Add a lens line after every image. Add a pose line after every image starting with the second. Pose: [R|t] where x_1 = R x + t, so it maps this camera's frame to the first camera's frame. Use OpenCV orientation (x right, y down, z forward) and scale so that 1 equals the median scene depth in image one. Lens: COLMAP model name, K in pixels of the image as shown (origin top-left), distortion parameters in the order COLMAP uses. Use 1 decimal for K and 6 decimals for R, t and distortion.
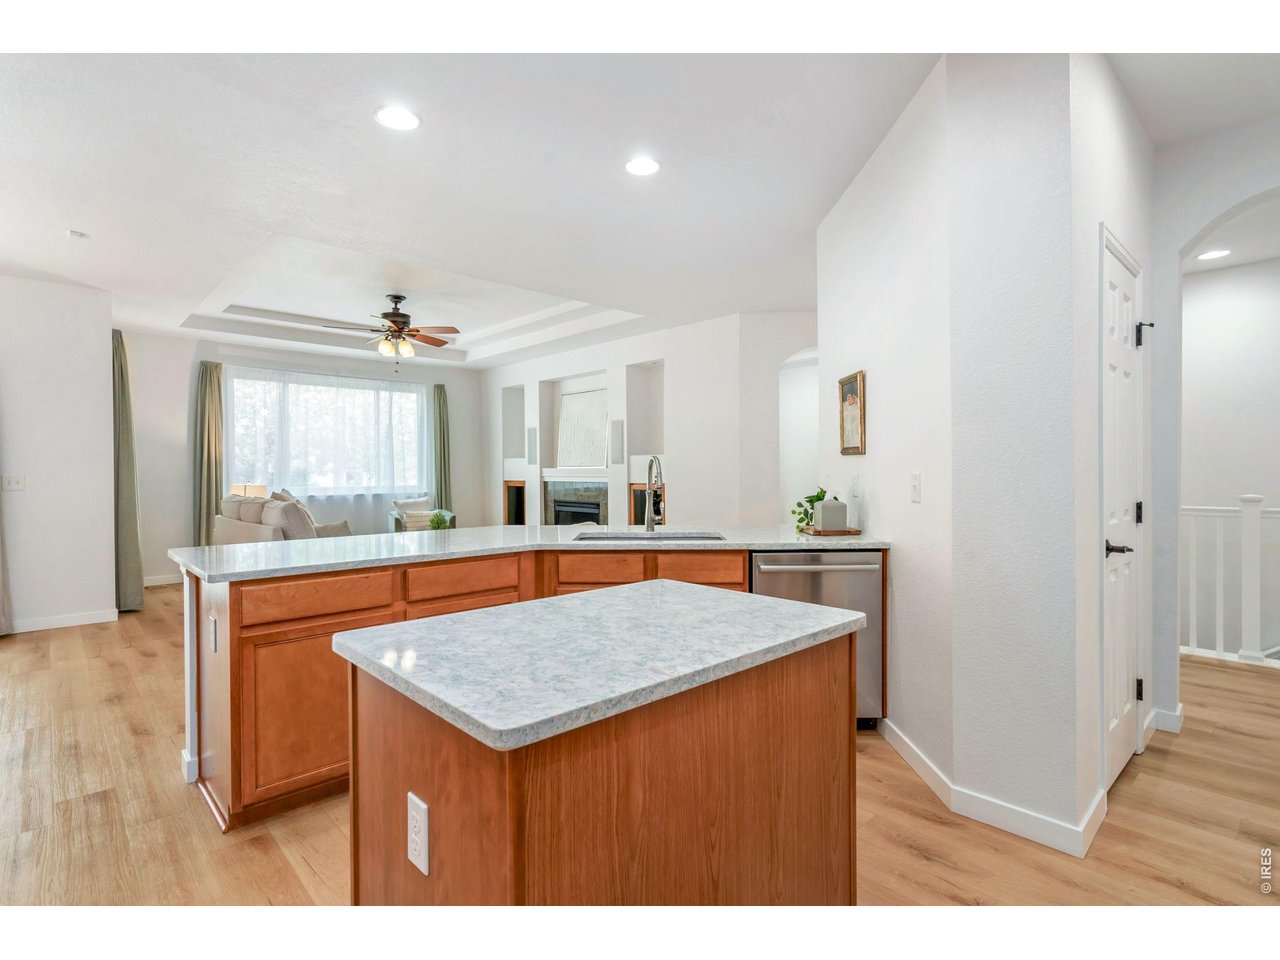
lens RADIAL K [[646.5, 0, 652.3], [0, 646.5, 476.3], [0, 0, 1]] dist [0.003823, 0.000582]
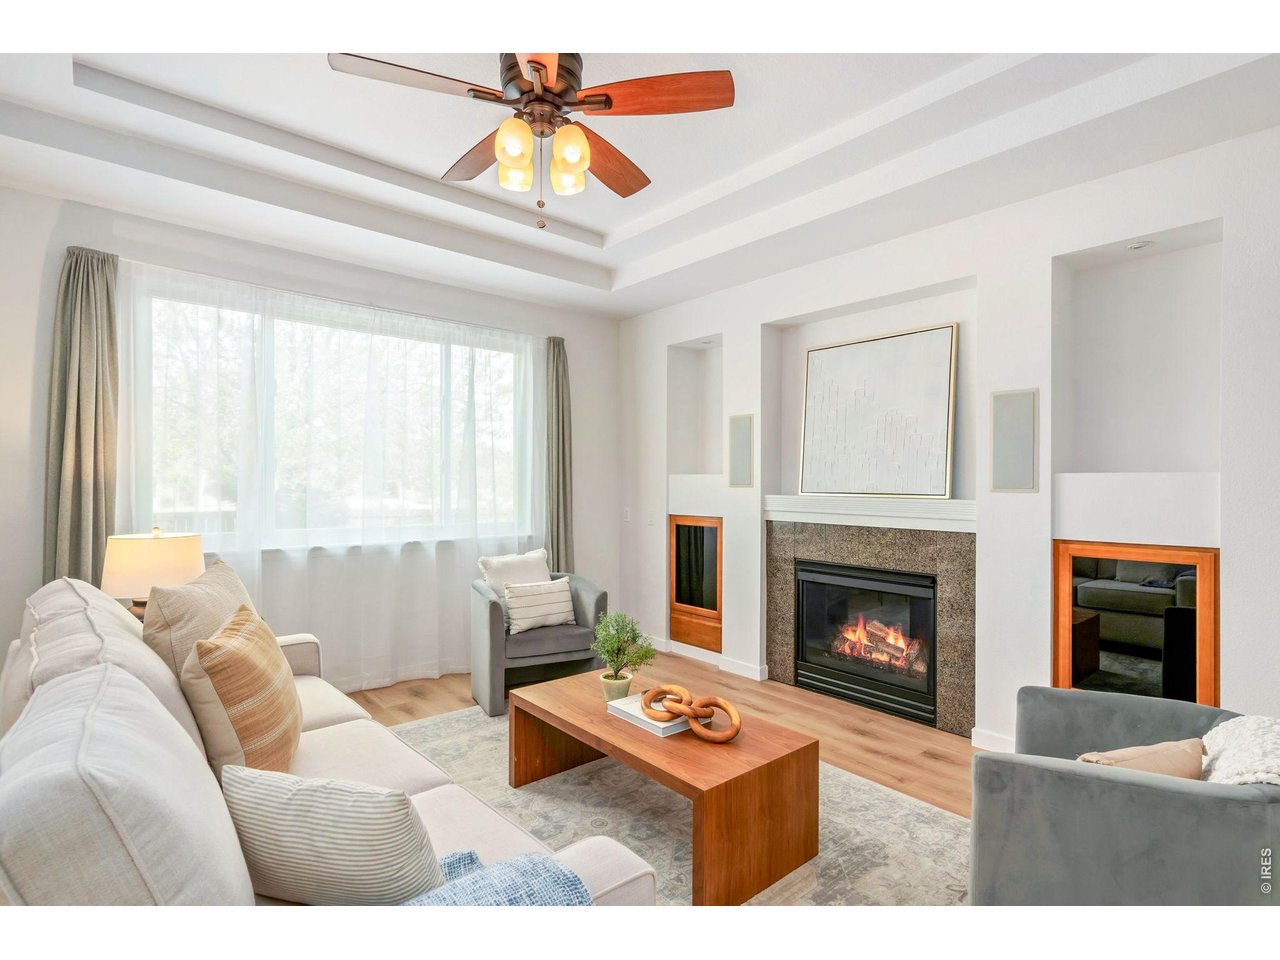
lens RADIAL K [[594.2, 0, 632.1], [0, 594.2, 477.5], [0, 0, 1]] dist [0.002291, 0.000117]
pose [[0.999211, 0.009676, -0.038520, -0.257709], [-0.010192, 0.999860, -0.013235, -0.018549], [0.038387, 0.013617, 0.999170, 0.530159]]
